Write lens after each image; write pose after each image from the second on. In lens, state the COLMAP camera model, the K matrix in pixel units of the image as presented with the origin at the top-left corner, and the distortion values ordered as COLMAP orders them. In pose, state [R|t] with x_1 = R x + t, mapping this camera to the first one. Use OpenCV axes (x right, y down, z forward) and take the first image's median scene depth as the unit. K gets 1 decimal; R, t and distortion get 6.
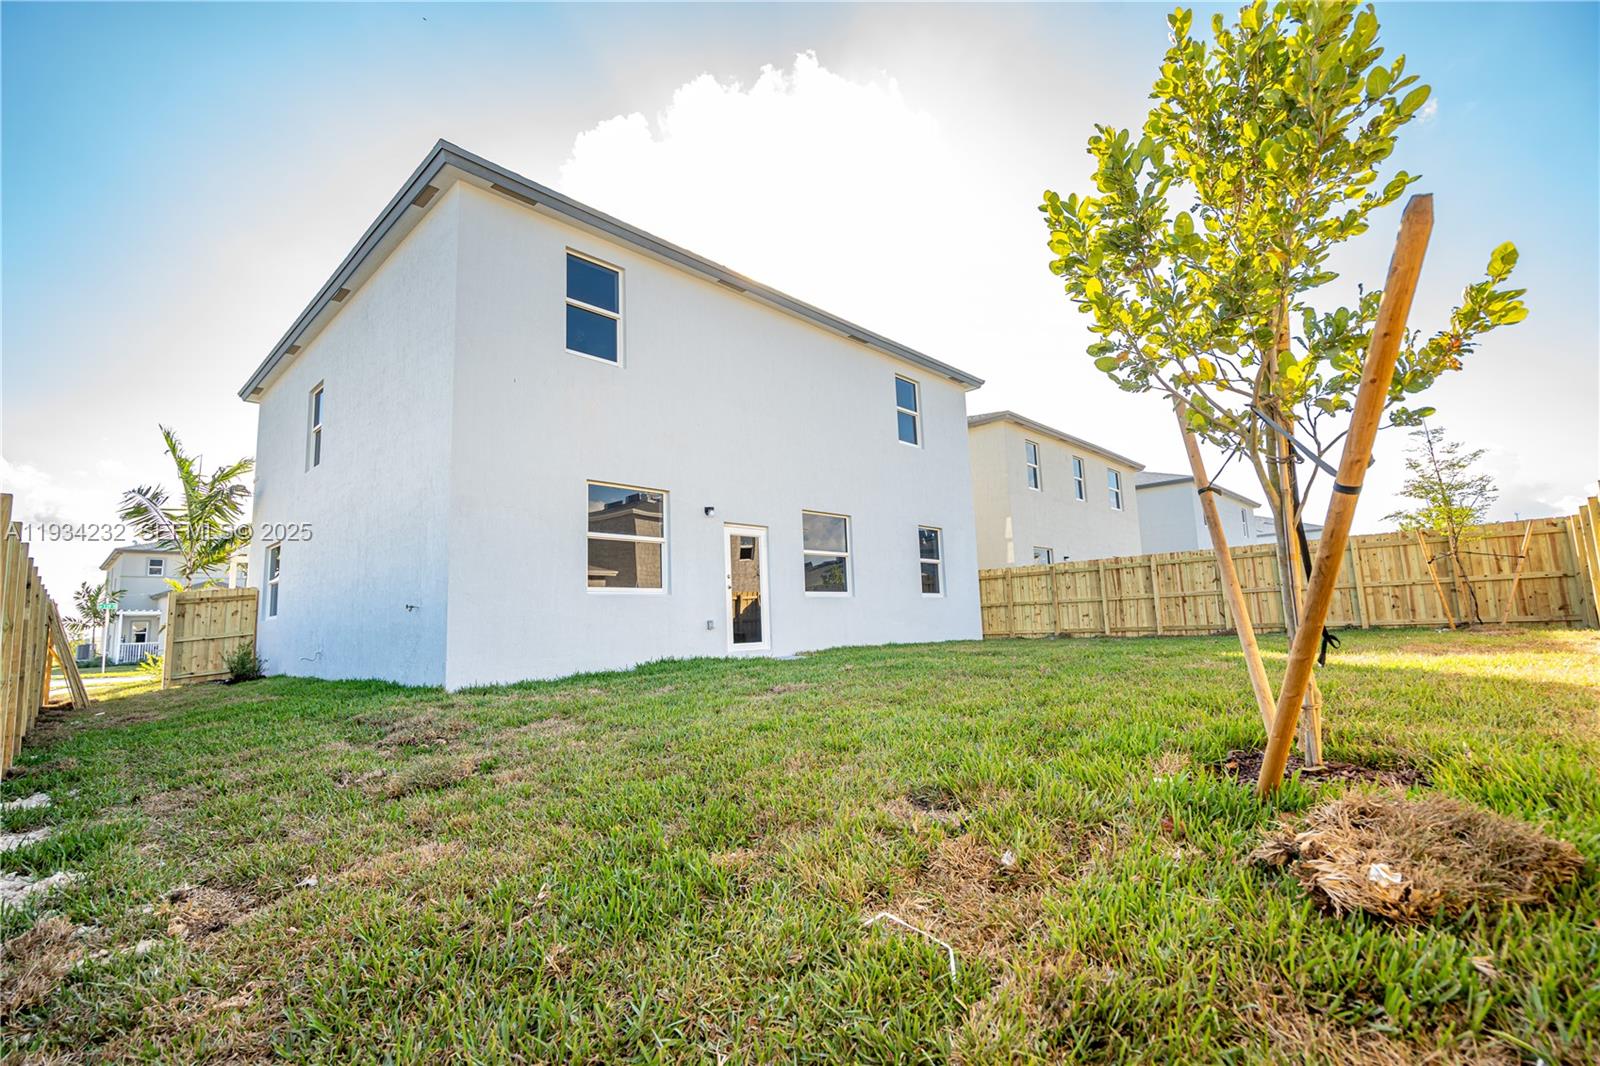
lens RADIAL K [[719.4, 0, 803.4], [0, 719.4, 535.5], [0, 0, 1]] dist [-0.006079, 0.001276]
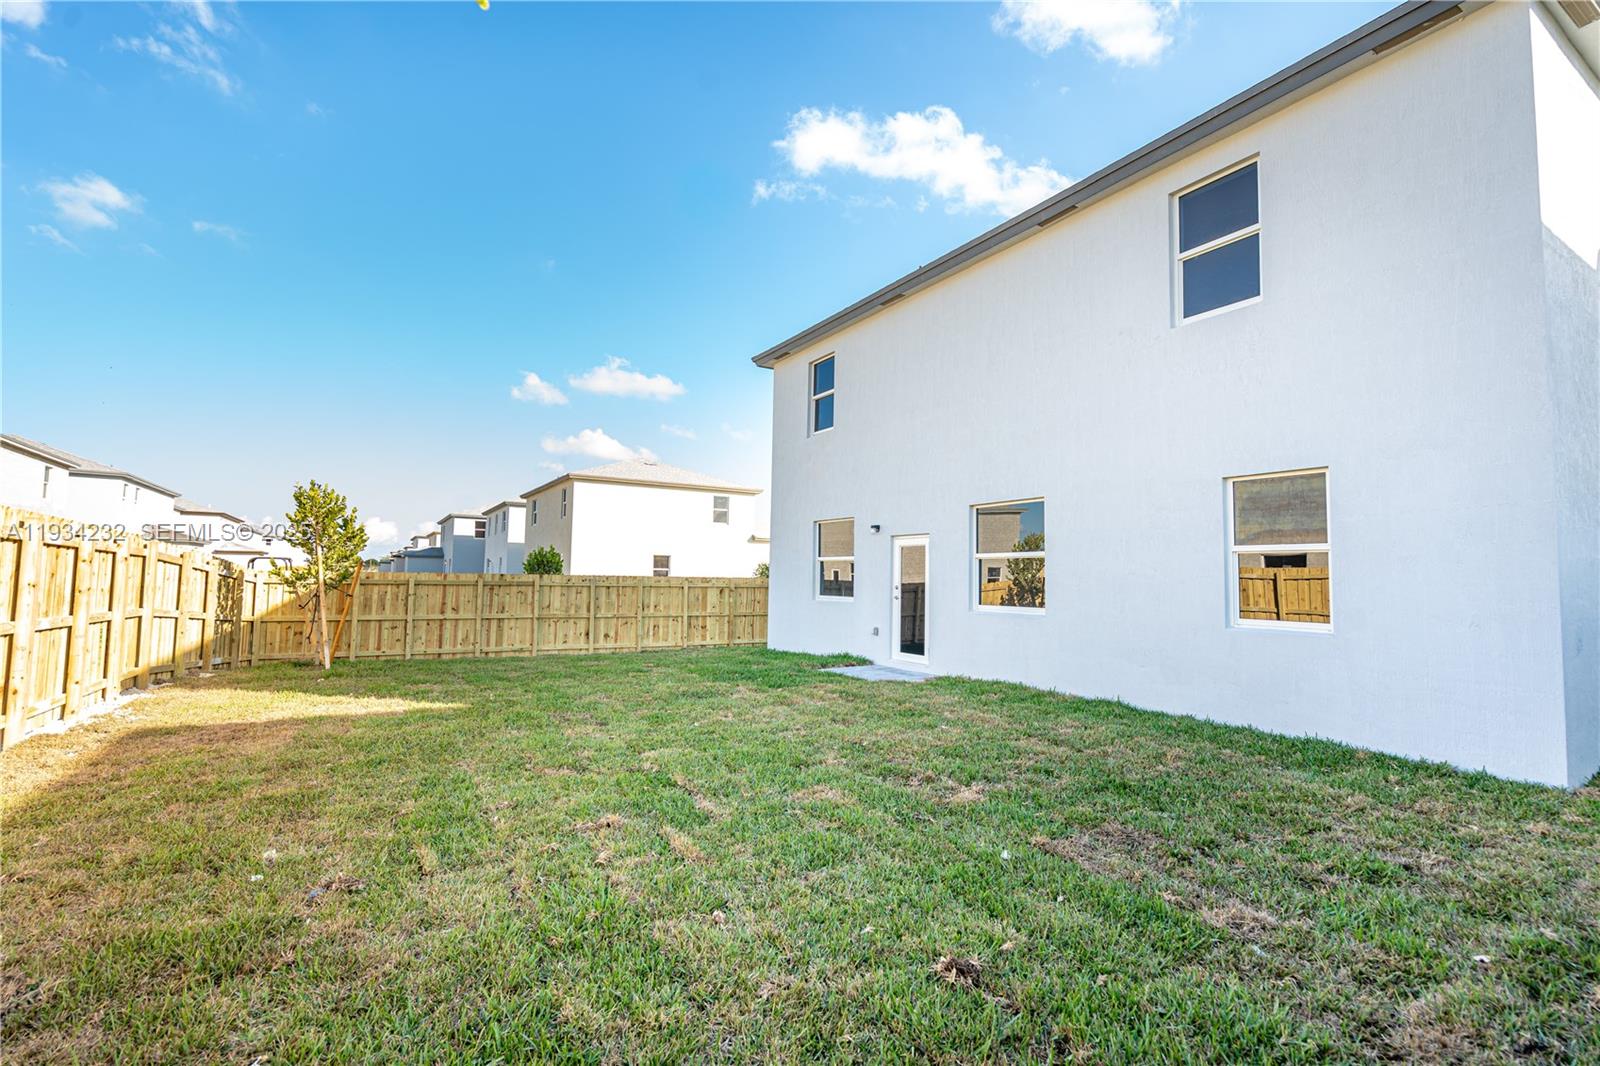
lens RADIAL K [[719.4, 0, 803.4], [0, 719.4, 535.5], [0, 0, 1]] dist [-0.006079, 0.001276]
pose [[-0.261449, -0.039532, -0.964407, 0.669442], [0.097279, 0.992994, -0.067076, 0.028370], [0.960303, -0.111354, -0.255771, 0.820949]]
